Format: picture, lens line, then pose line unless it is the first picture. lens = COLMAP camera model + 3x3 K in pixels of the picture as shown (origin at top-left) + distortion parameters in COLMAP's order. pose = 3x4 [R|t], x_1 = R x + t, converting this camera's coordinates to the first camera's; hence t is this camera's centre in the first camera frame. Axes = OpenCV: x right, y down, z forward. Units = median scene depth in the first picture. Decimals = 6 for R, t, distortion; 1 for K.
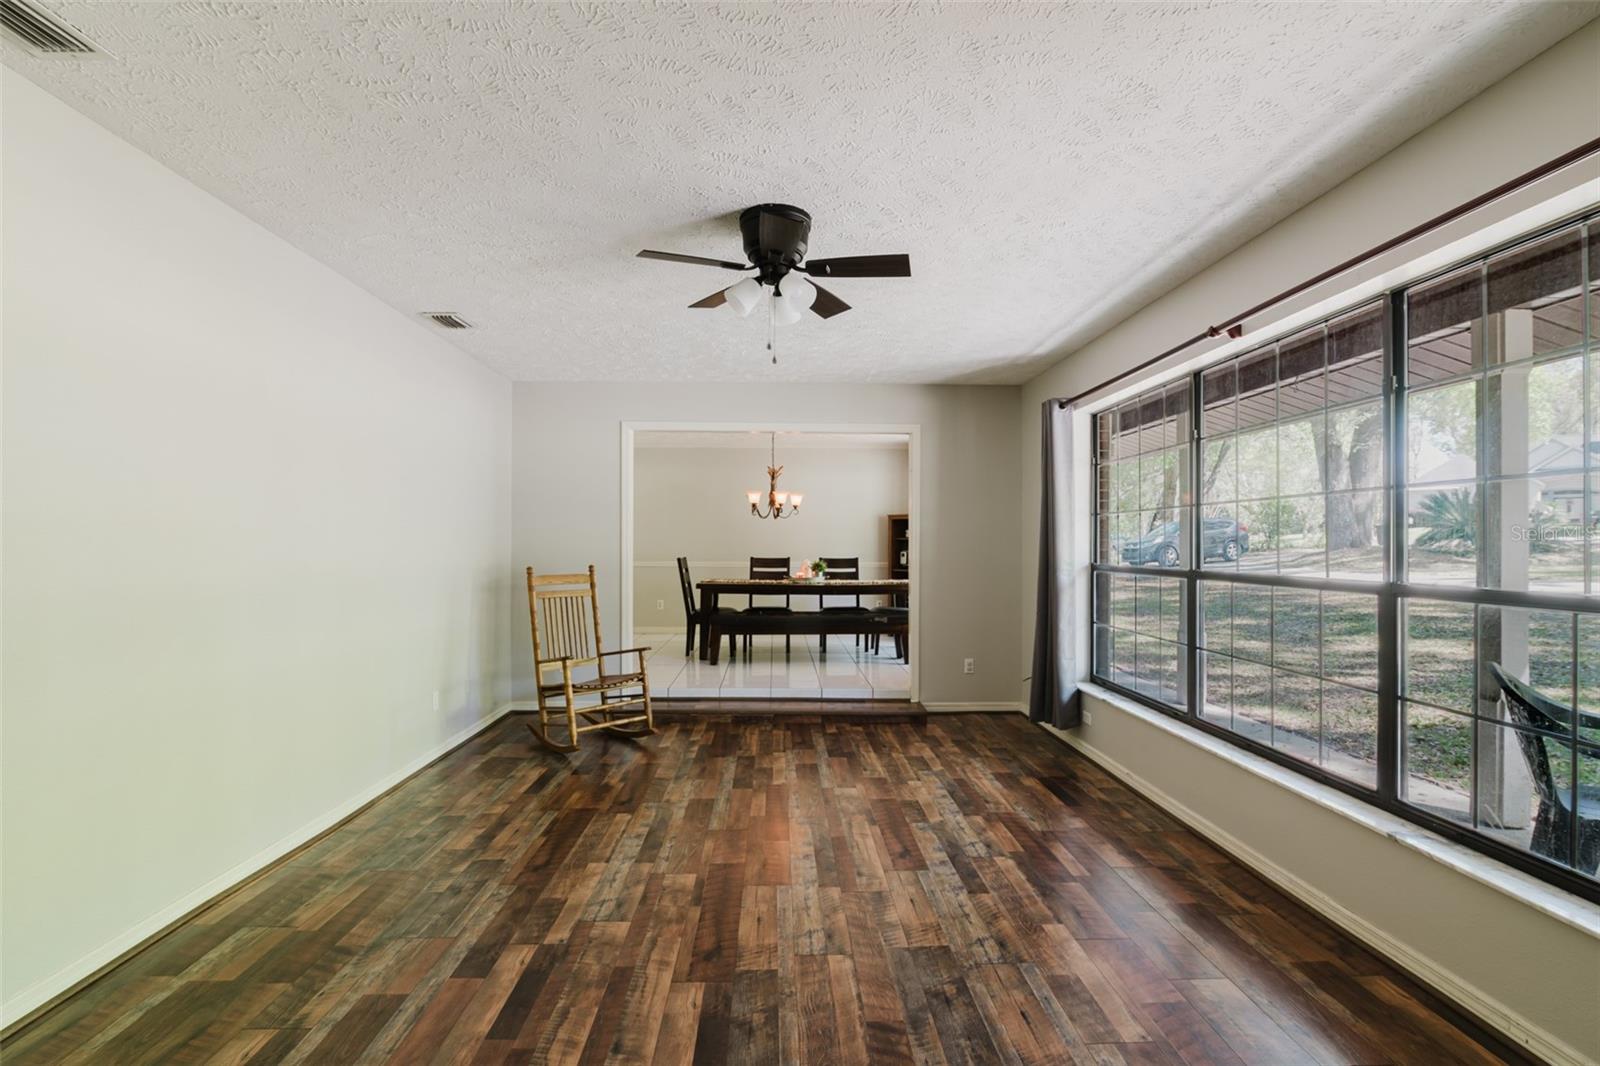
lens RADIAL K [[742.5, 0, 802.4], [0, 742.5, 538.7], [0, 0, 1]] dist [-0.001612, -0.000323]
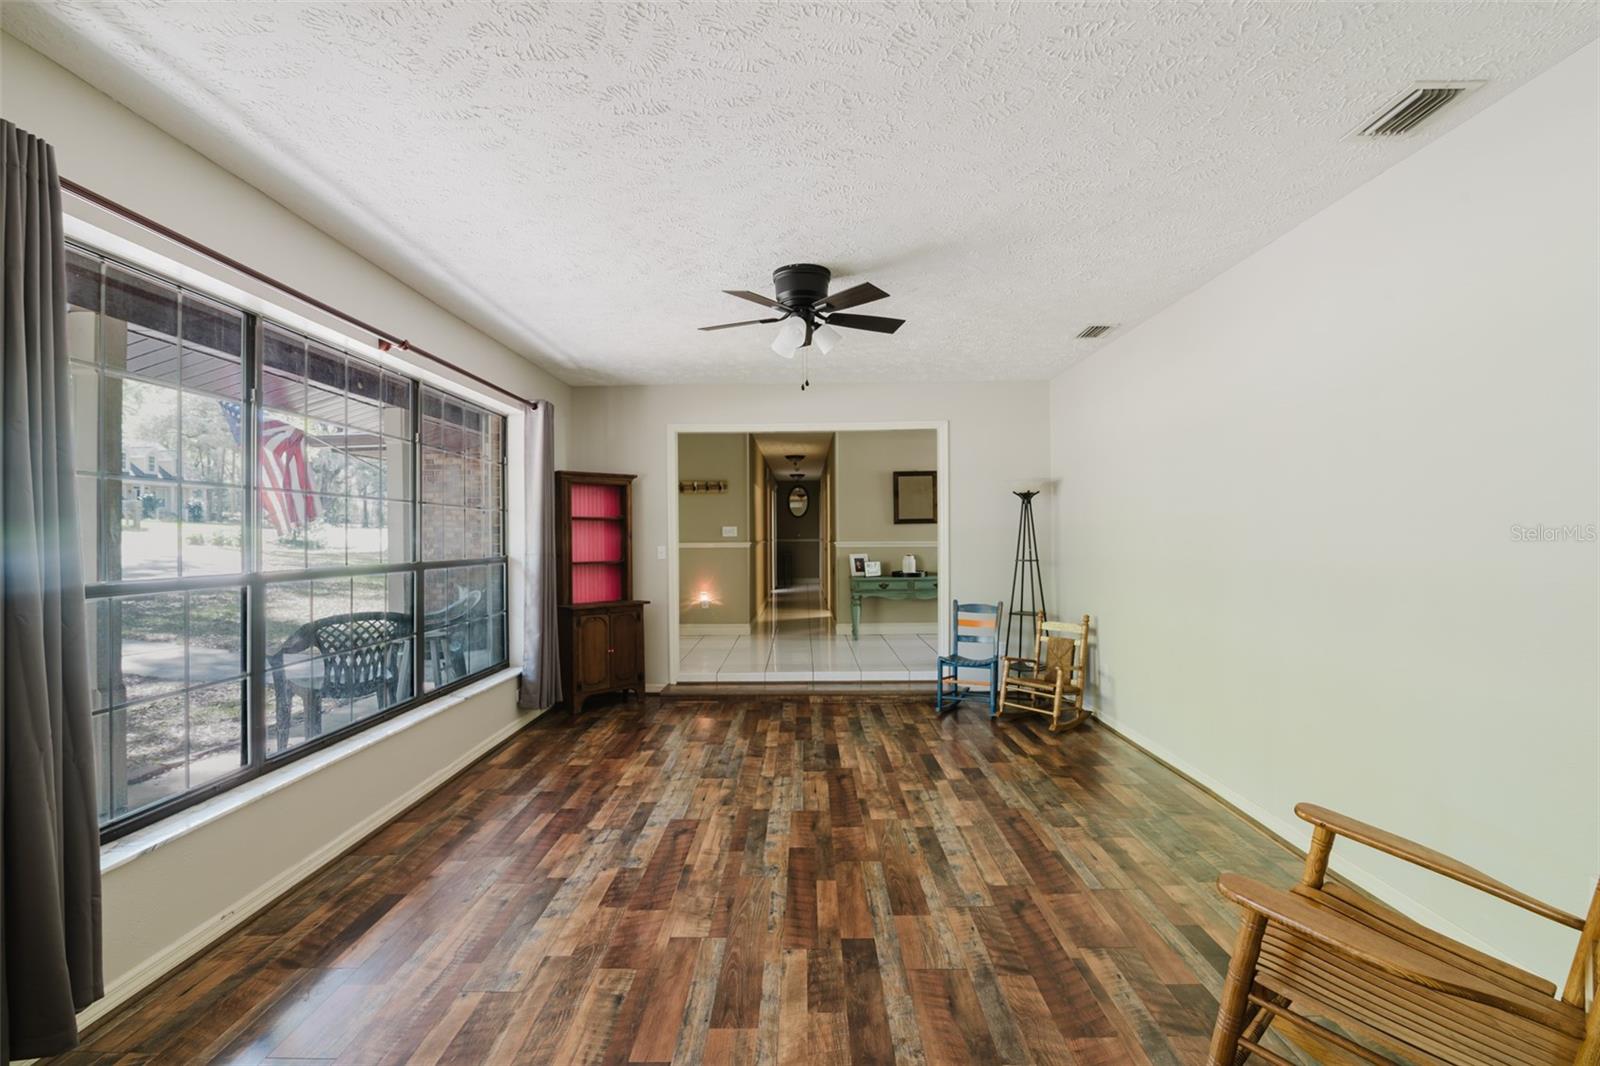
lens RADIAL K [[742.5, 0, 802.4], [0, 742.5, 538.7], [0, 0, 1]] dist [-0.001612, -0.000323]
pose [[-0.999132, 0.004258, 0.041442, -0.081314], [0.004067, 0.999981, -0.004681, 0.015848], [-0.041461, -0.004509, -0.999130, 2.095996]]
